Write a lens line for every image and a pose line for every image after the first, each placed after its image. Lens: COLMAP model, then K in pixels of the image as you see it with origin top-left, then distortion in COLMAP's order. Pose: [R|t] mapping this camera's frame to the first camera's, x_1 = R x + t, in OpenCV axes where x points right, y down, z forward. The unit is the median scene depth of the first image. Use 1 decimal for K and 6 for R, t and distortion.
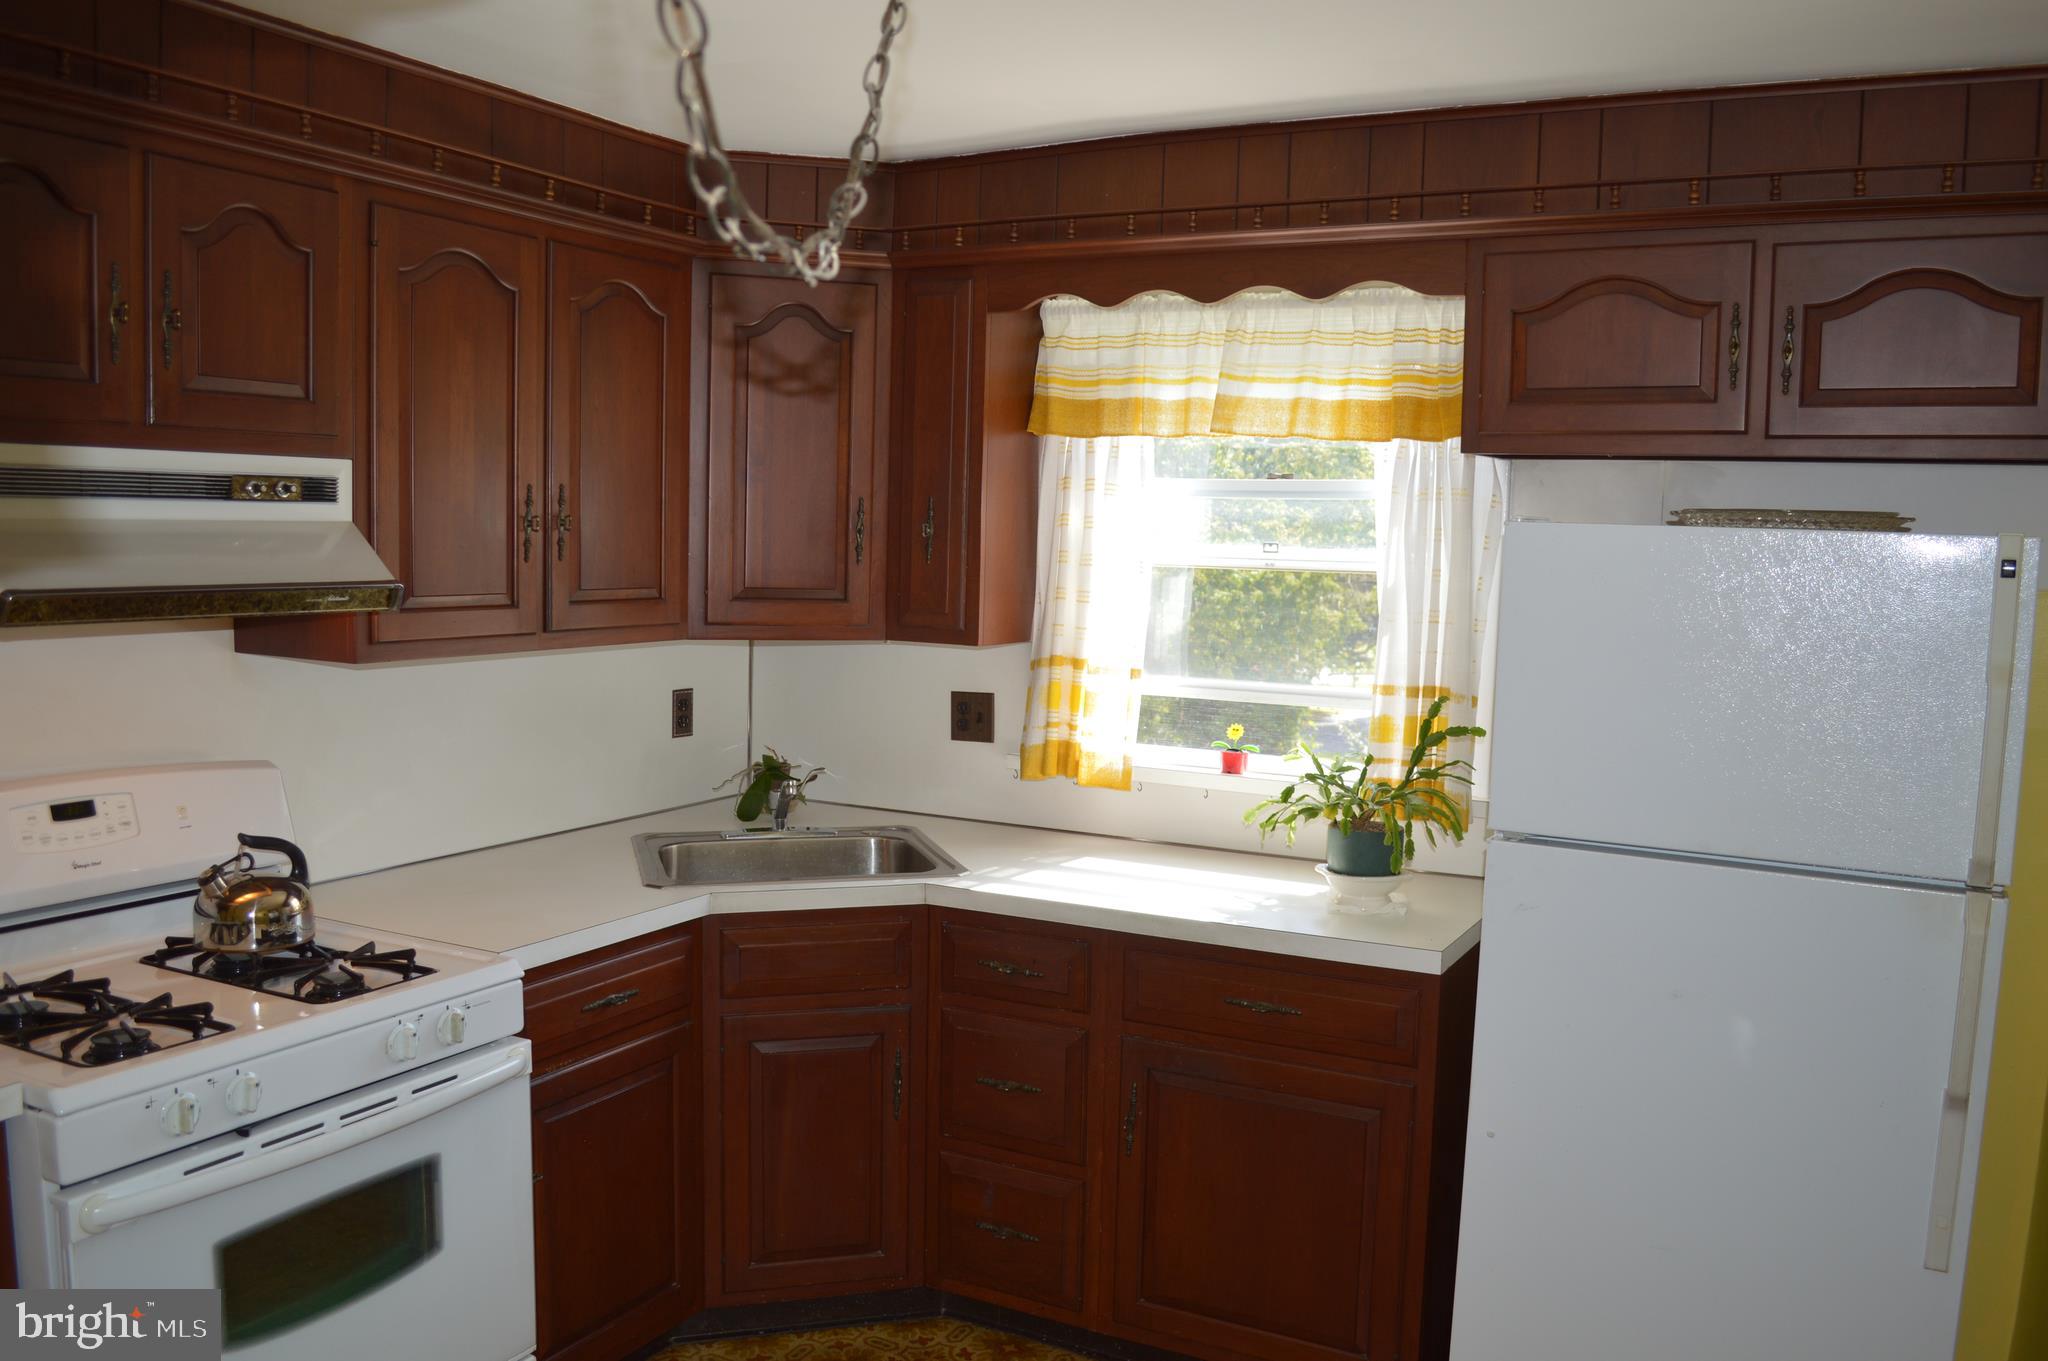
lens RADIAL K [[1633.1, 0, 1026.9], [0, 1633.1, 698.5], [0, 0, 1]] dist [-0.080561, 0.006951]
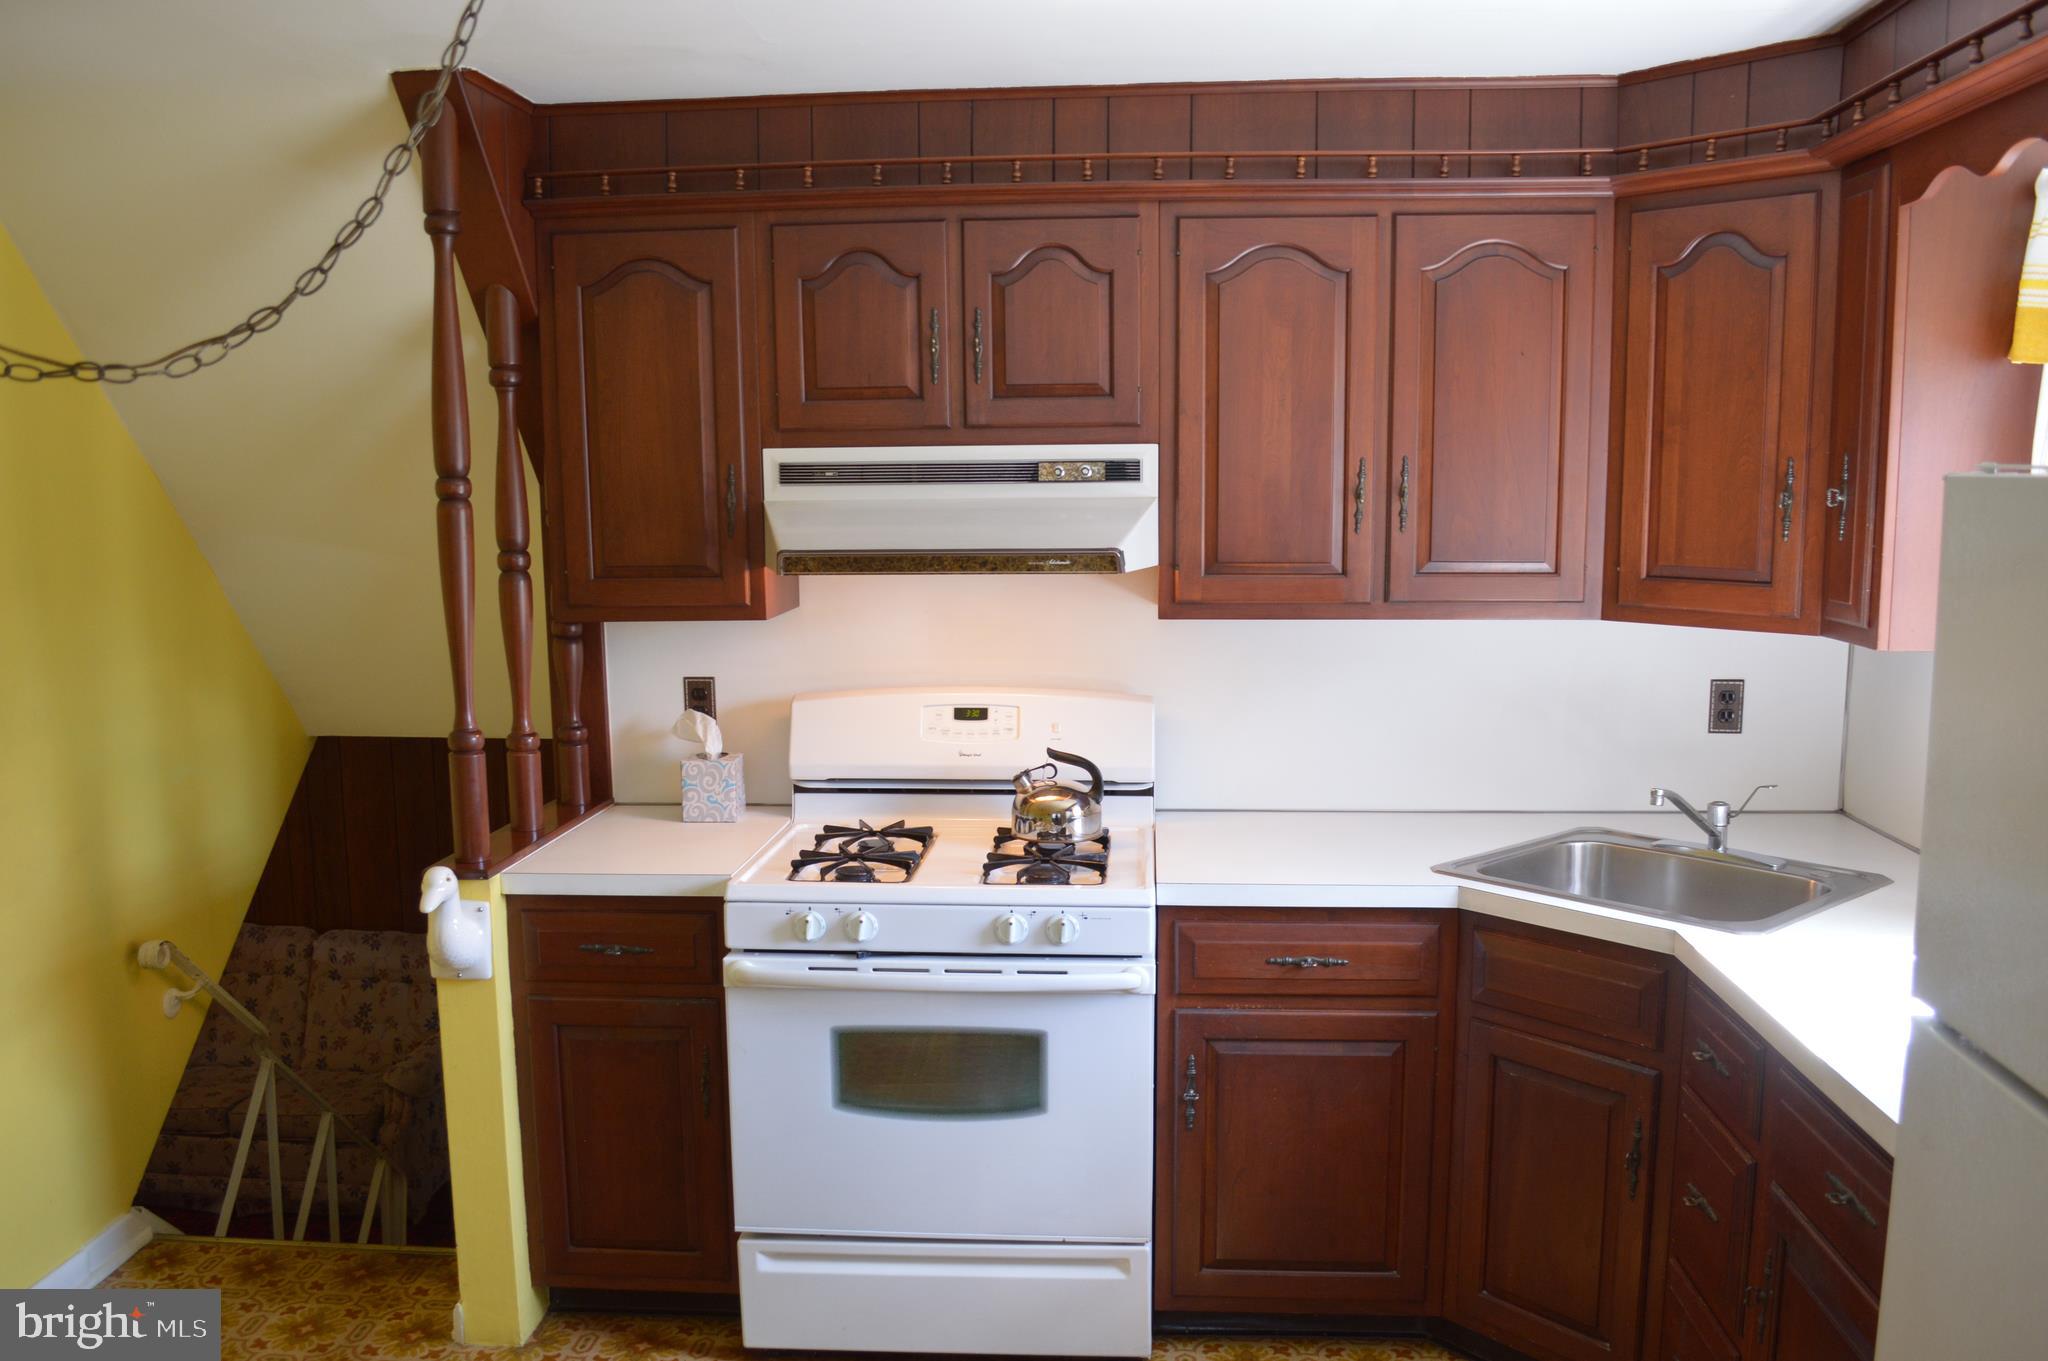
lens RADIAL K [[1633.1, 0, 1026.9], [0, 1633.1, 698.5], [0, 0, 1]] dist [-0.080561, 0.006951]
pose [[0.399266, 0.096642, -0.911727, 0.489057], [-0.076206, 0.994486, 0.072042, -0.033028], [0.913662, 0.040715, 0.404430, 0.340763]]
